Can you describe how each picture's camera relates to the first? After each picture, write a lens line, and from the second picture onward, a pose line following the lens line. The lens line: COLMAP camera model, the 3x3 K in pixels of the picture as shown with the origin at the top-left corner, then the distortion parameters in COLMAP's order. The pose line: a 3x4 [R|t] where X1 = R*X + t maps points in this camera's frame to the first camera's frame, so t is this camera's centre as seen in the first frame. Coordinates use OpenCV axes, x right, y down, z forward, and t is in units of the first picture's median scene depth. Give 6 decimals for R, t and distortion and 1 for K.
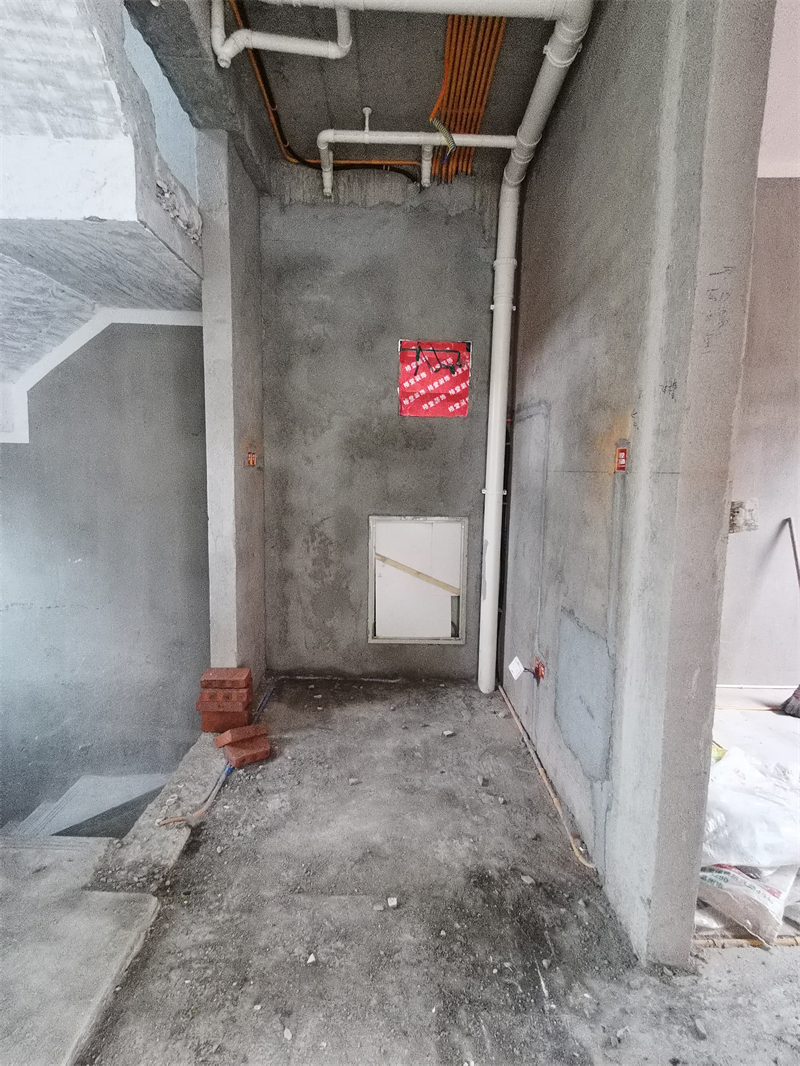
lens RADIAL K [[525.4, 0, 392.5], [0, 525.4, 525.4], [0, 0, 1]] dist [0.049243, -0.029316]
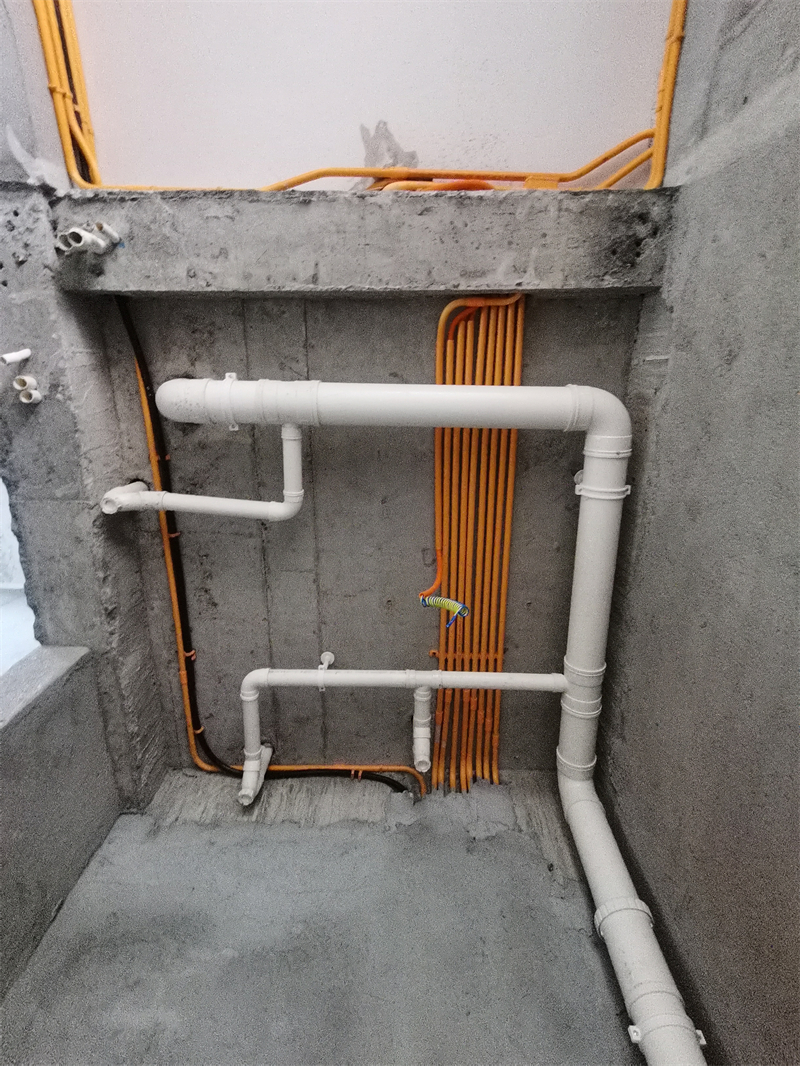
lens RADIAL K [[525.4, 0, 401.6], [0, 525.4, 528.3], [0, 0, 1]] dist [0.049243, -0.029316]
pose [[0.999982, 0.002800, 0.005224, 0.040758], [0.004590, 0.191825, -0.981419, -0.159587], [-0.003750, 0.981425, 0.191808, 0.715836]]
